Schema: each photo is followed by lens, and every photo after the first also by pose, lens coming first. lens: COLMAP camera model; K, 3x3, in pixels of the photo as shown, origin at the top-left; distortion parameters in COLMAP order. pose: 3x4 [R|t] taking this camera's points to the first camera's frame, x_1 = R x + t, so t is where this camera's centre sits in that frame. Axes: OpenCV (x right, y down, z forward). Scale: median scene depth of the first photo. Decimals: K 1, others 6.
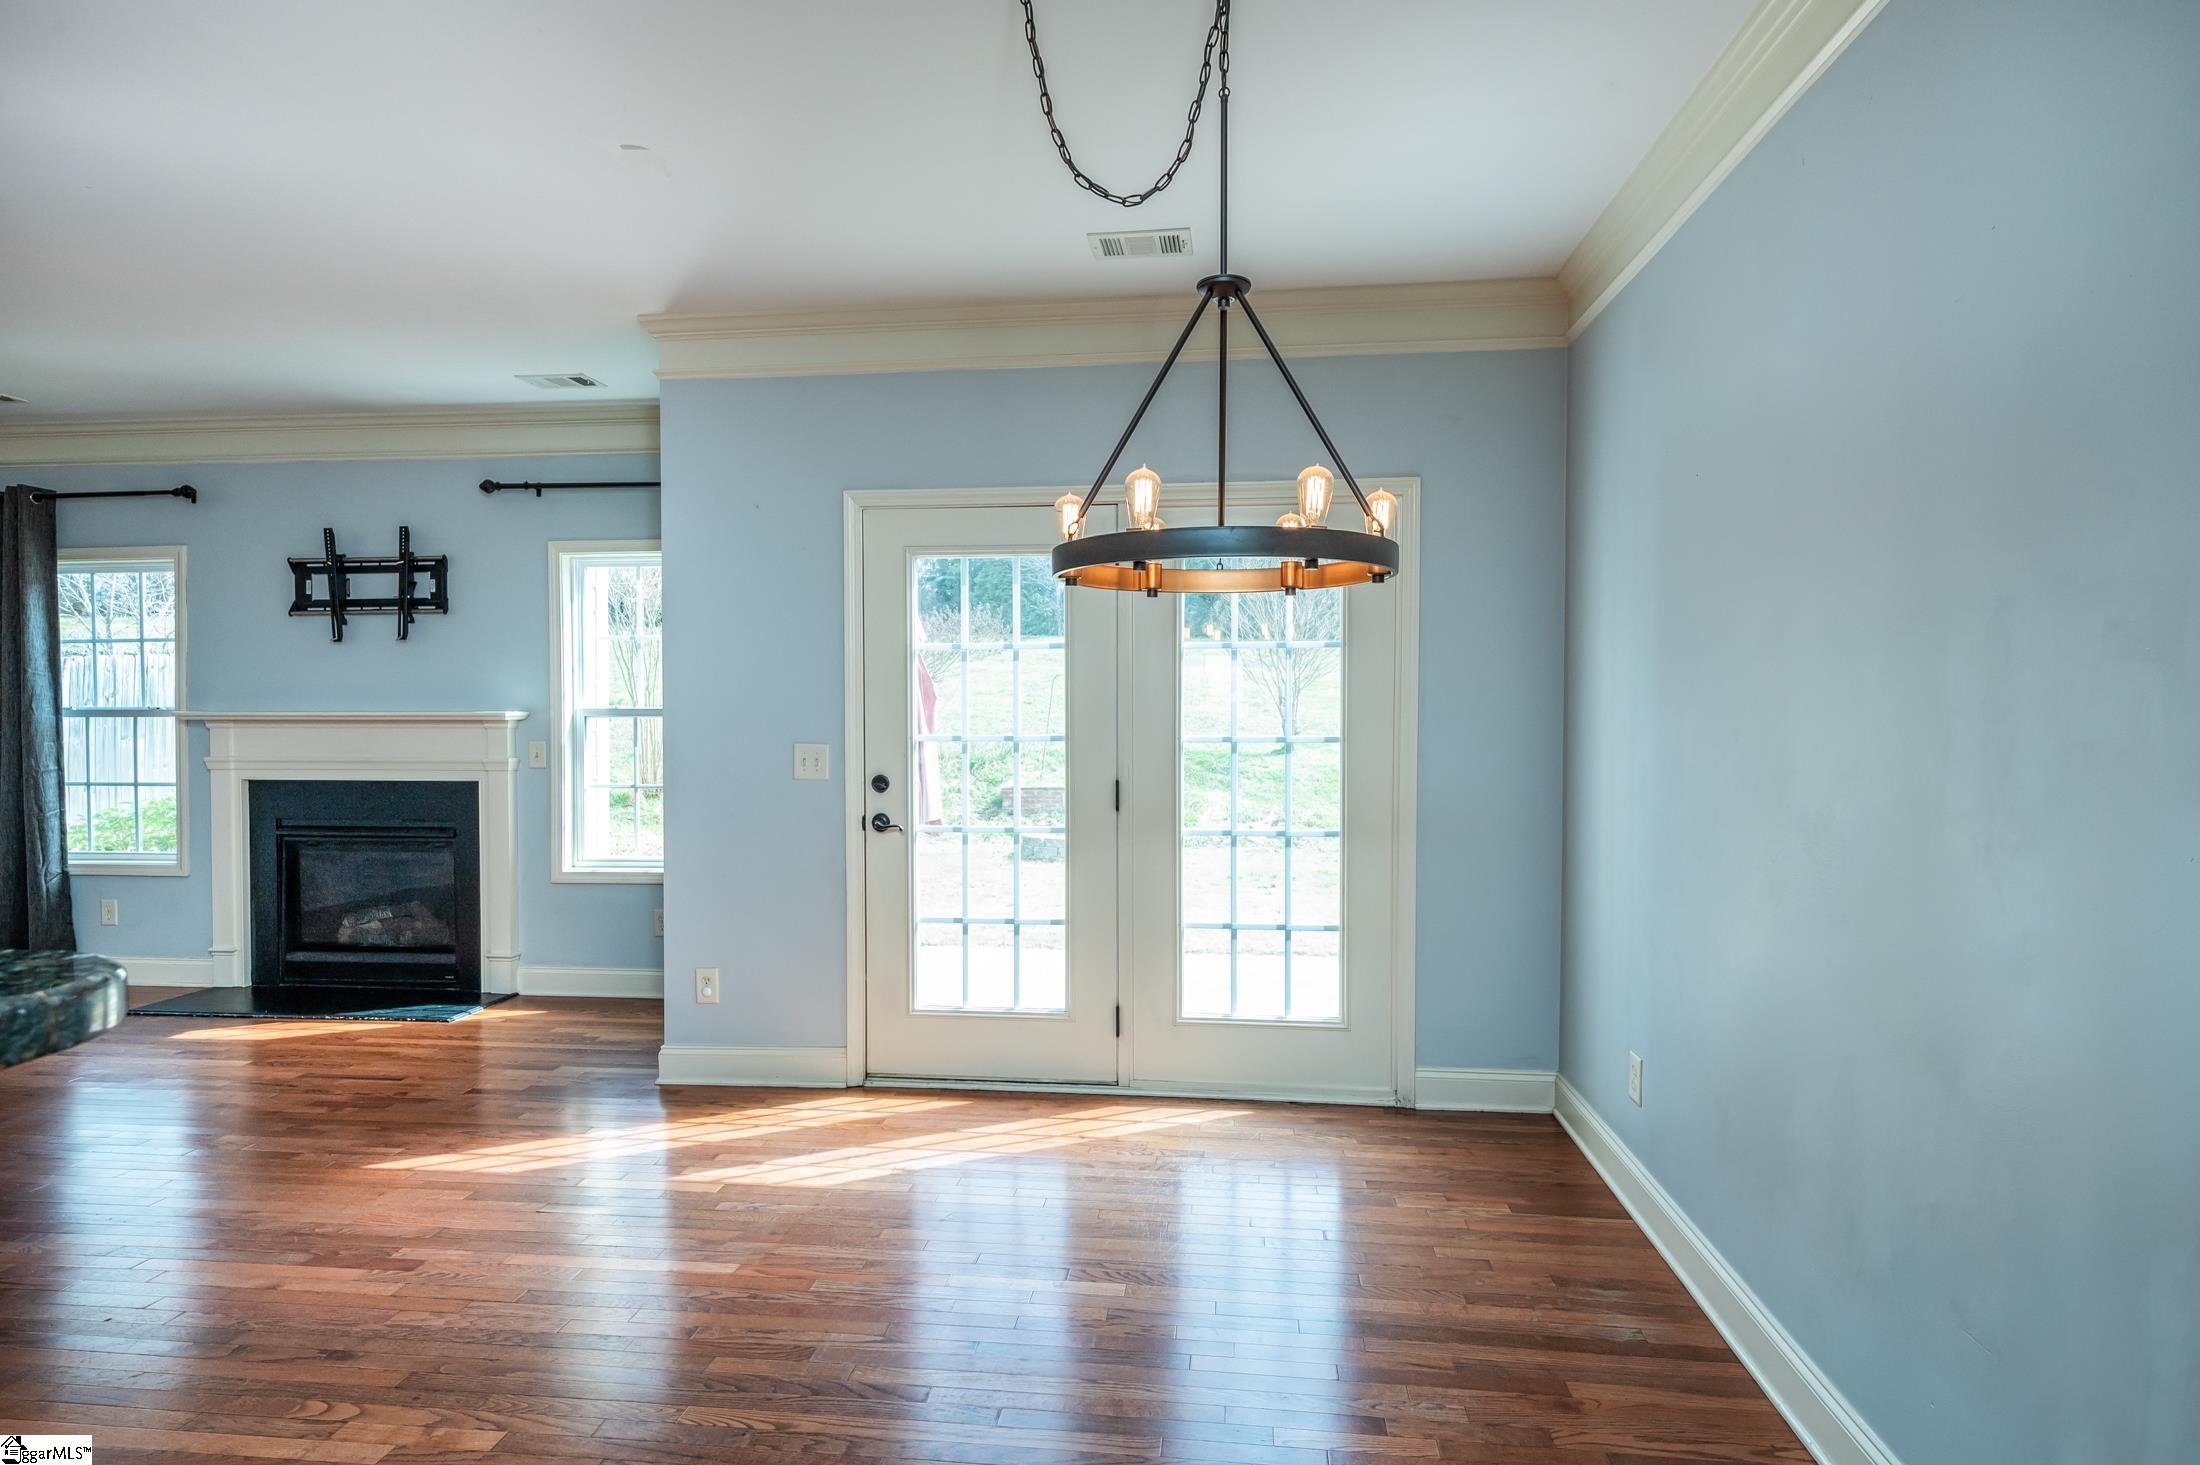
lens RADIAL K [[1188.7, 0, 1100.0], [0, 1188.7, 732.5], [0, 0, 1]] dist [0.011017, -0.000913]
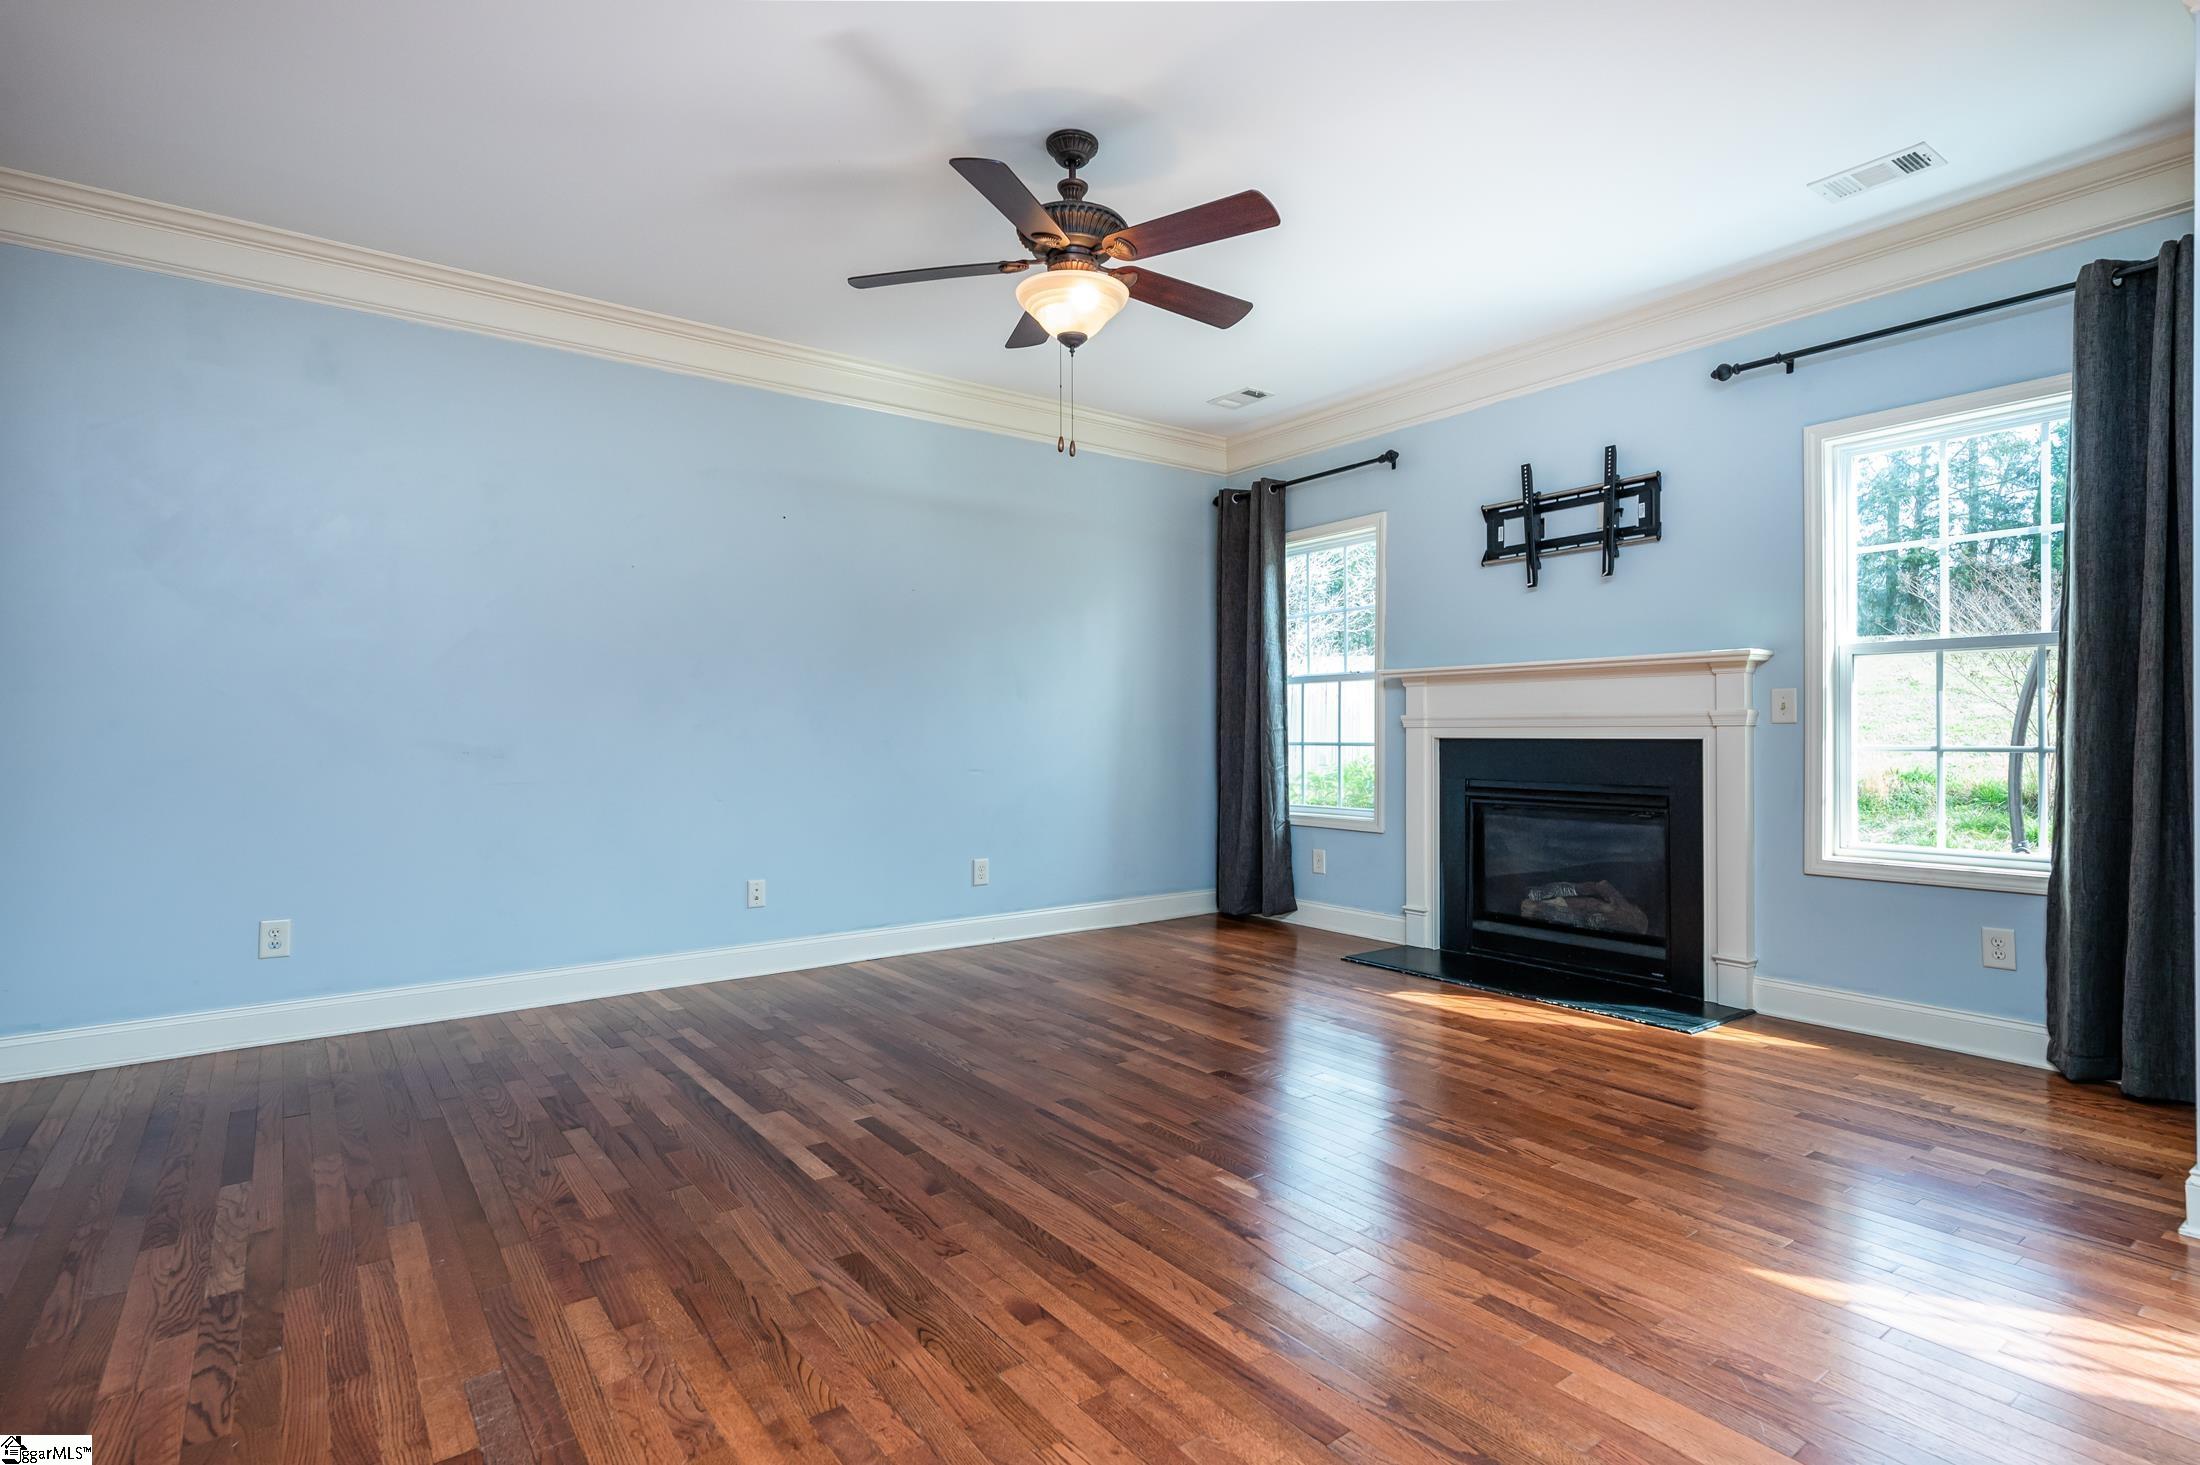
lens RADIAL K [[1077.5, 0, 1100.0], [0, 1077.5, 732.5], [0, 0, 1]] dist [0.011084, -0.000106]
pose [[0.683063, 0.000122, -0.730359, -0.261732], [-0.014785, 0.999797, -0.013661, 0.052043], [0.730210, 0.020129, 0.682926, 0.194961]]
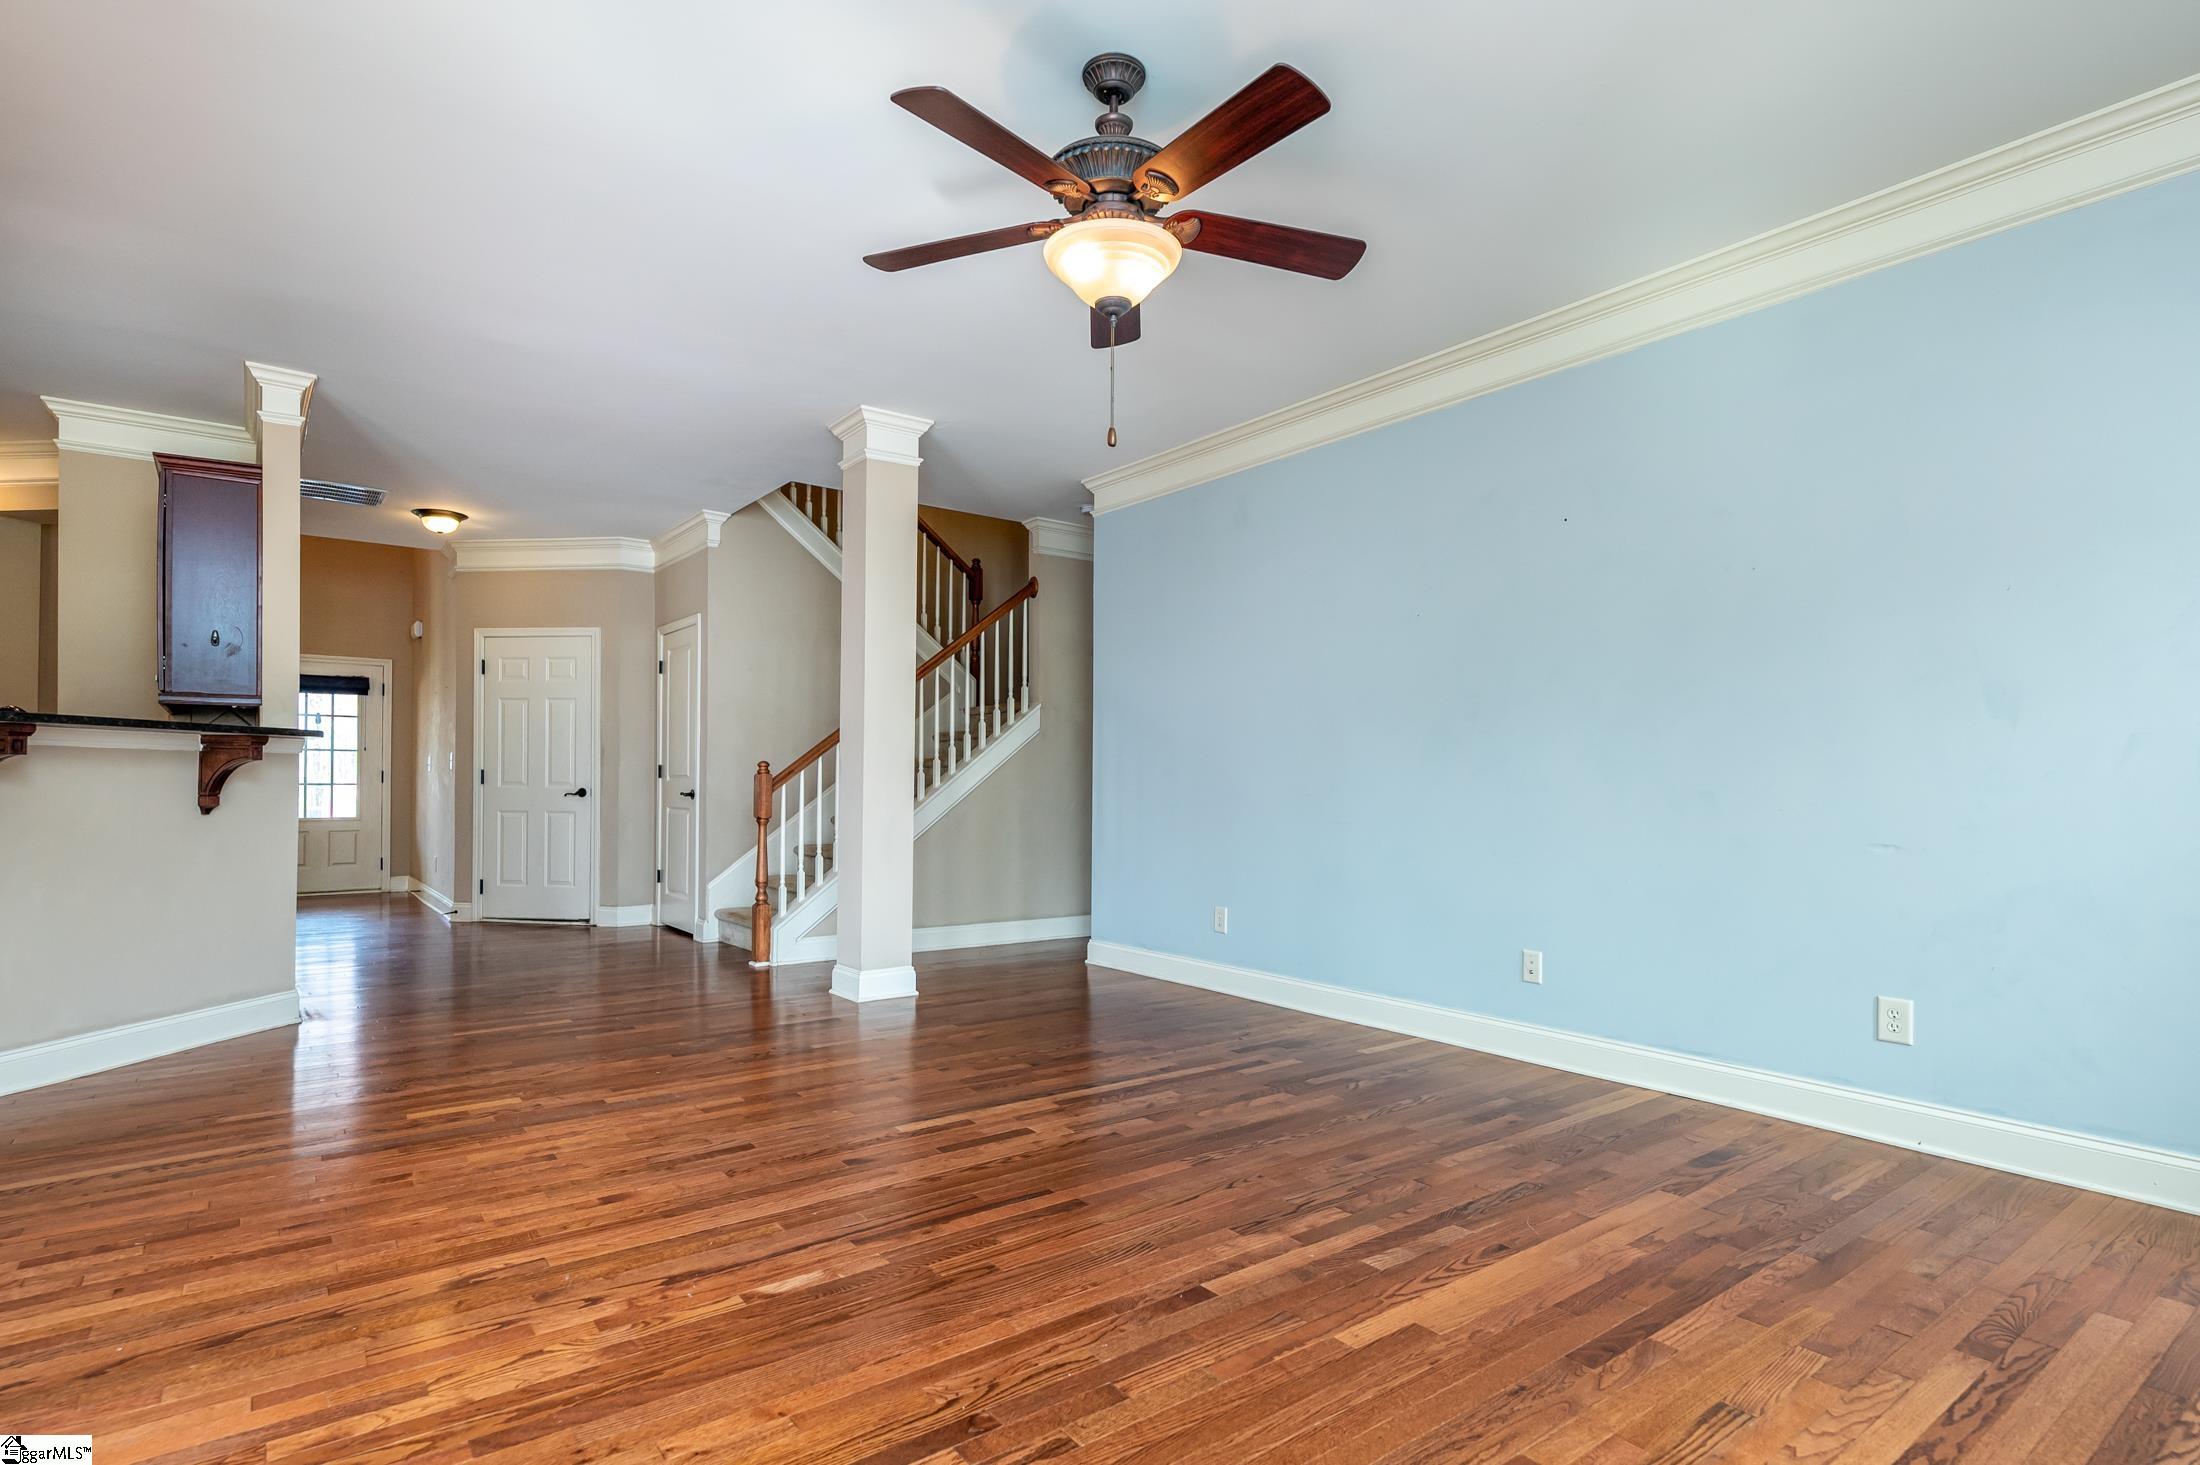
lens RADIAL K [[1098.6, 0, 1126.3], [0, 1098.6, 771.0], [0, 0, 1]] dist [0.013850, 0.000294]
pose [[-0.714279, -0.008400, -0.699810, -0.348842], [-0.019895, 0.999768, 0.008306, 0.039625], [0.699578, 0.019855, -0.714281, 0.893322]]
